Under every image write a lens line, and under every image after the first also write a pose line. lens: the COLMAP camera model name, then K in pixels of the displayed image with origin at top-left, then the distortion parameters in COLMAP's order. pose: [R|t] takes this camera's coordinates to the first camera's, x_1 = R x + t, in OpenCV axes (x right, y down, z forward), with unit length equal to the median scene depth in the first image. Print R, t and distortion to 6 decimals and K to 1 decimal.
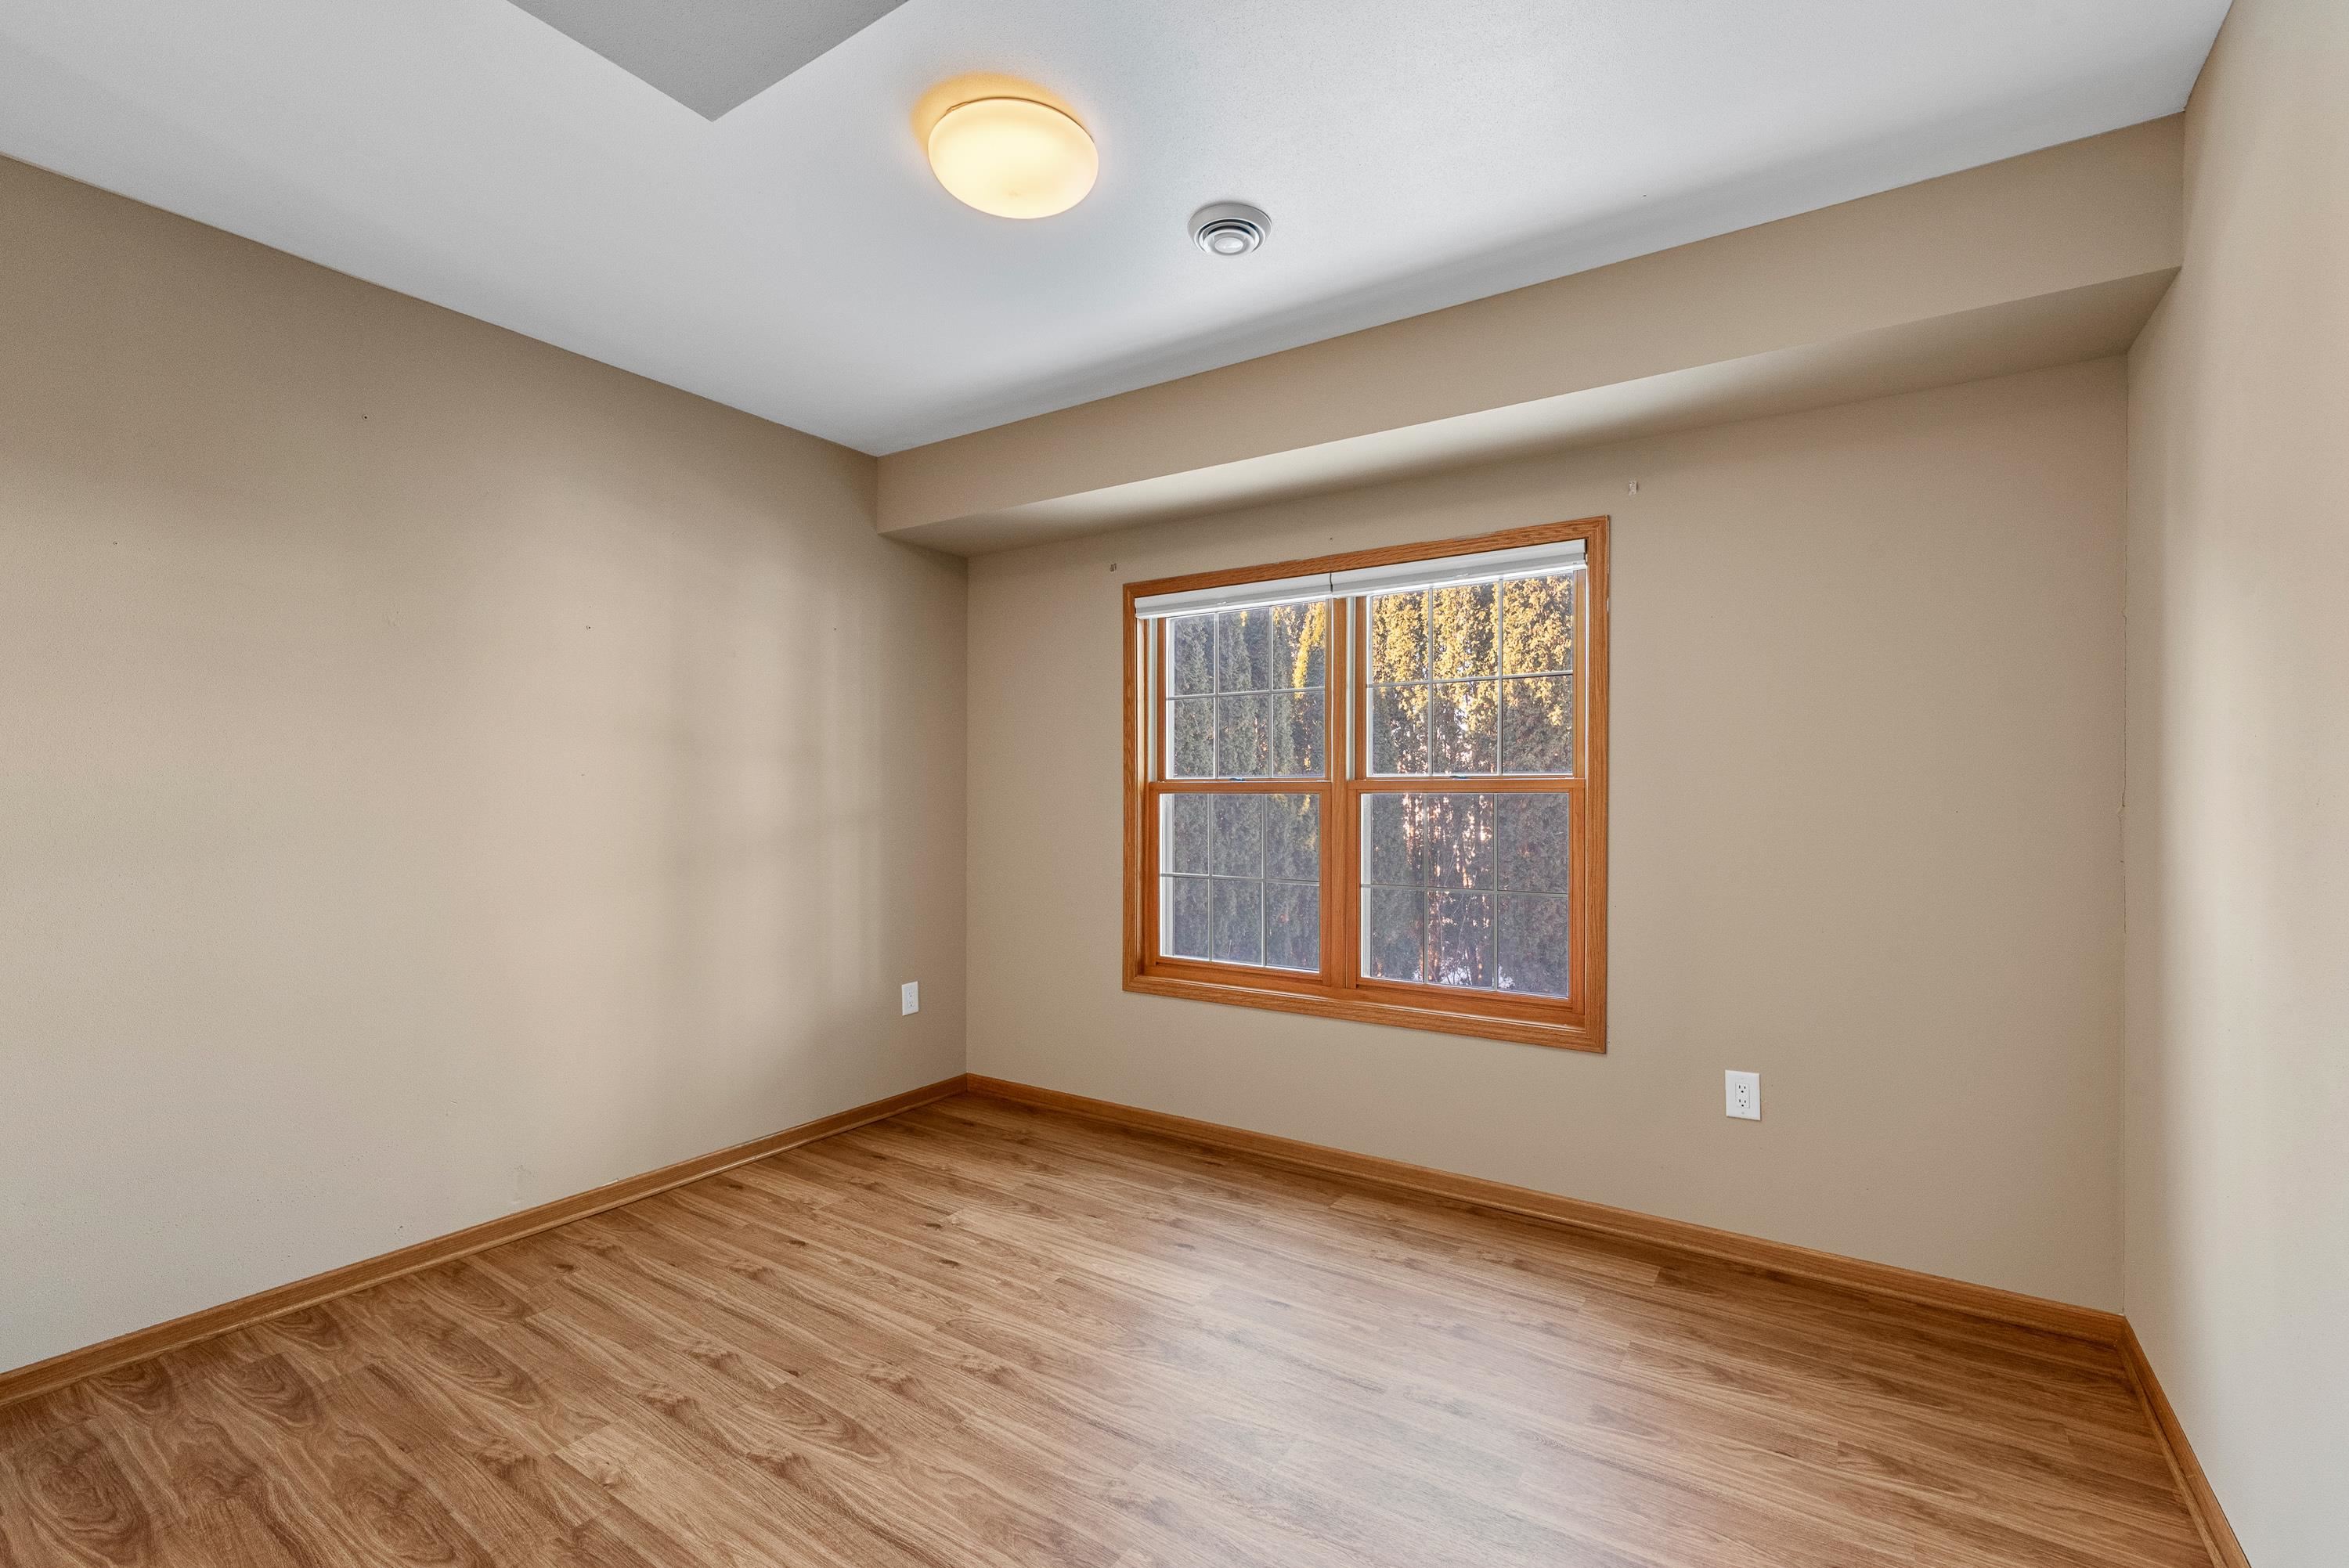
lens RADIAL K [[1020.2, 0, 1183.1], [0, 1020.2, 798.3], [0, 0, 1]] dist [0.005156, 0.000549]
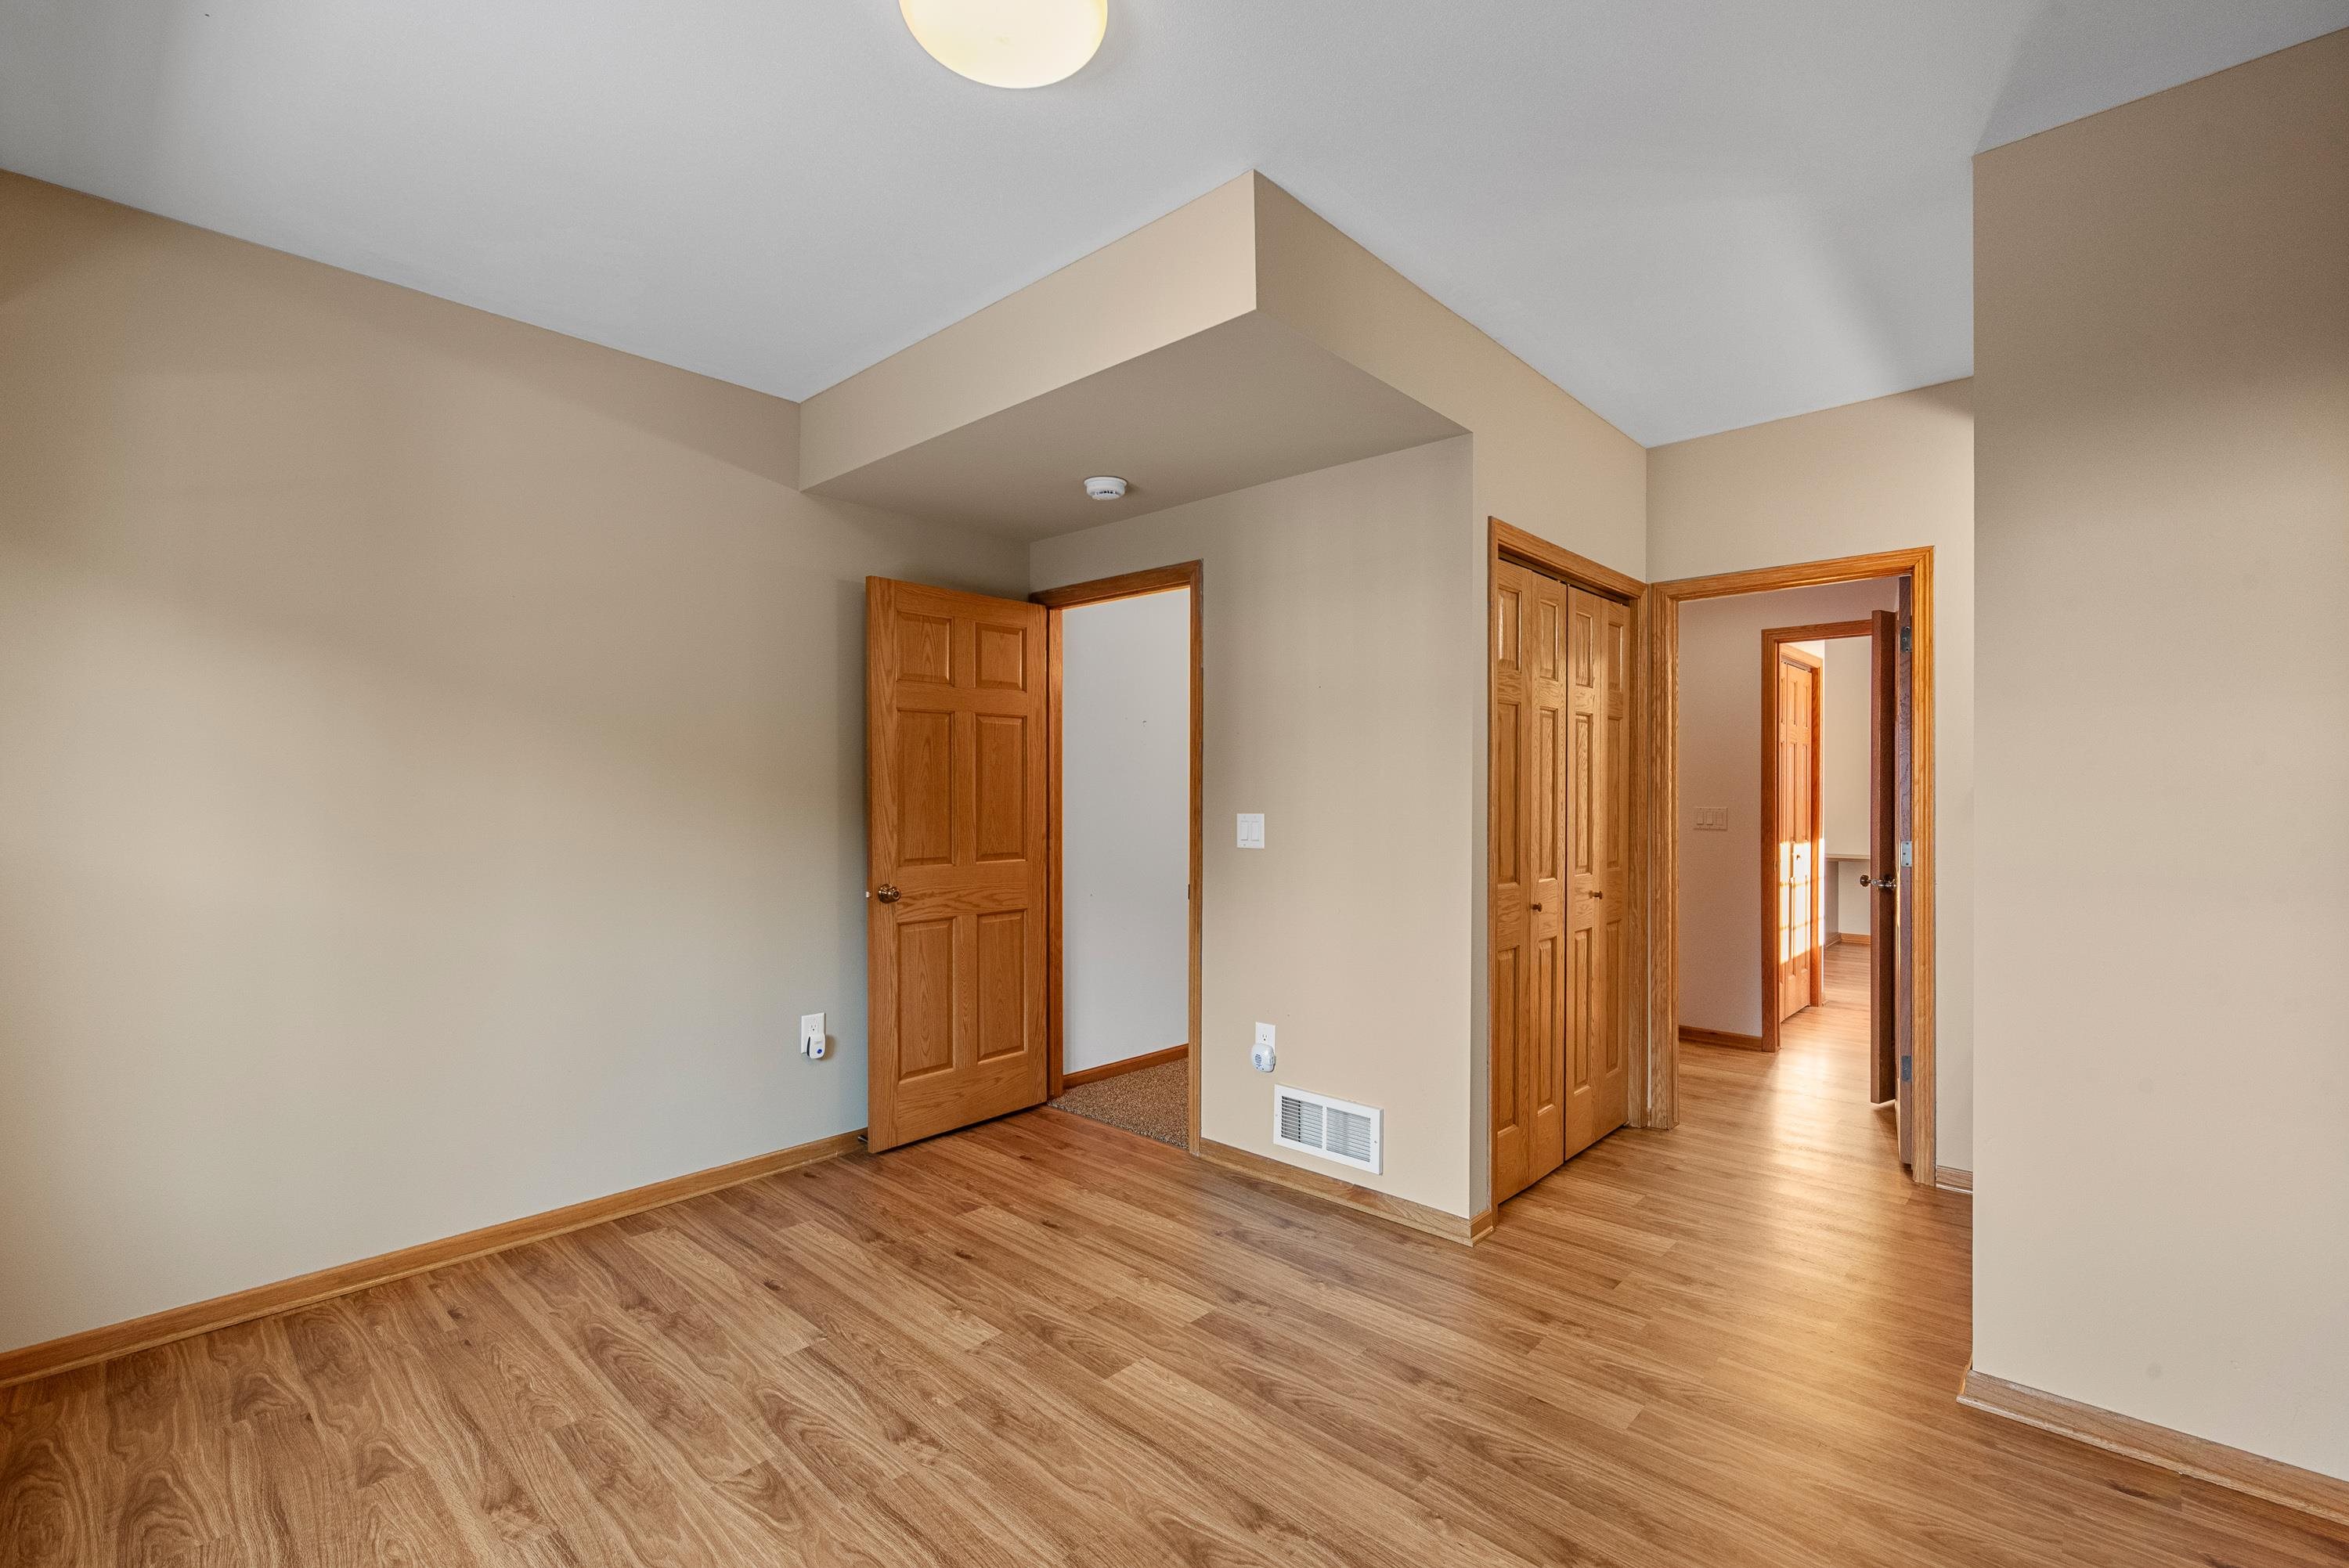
lens RADIAL K [[1020.2, 0, 1173.4], [0, 1020.2, 782.9], [0, 0, 1]] dist [0.005156, 0.000549]
pose [[-0.985765, 0.001348, 0.168121, -0.477278], [0.000163, 0.999975, -0.007063, -0.000653], [-0.168126, -0.006935, -0.985741, 1.957941]]
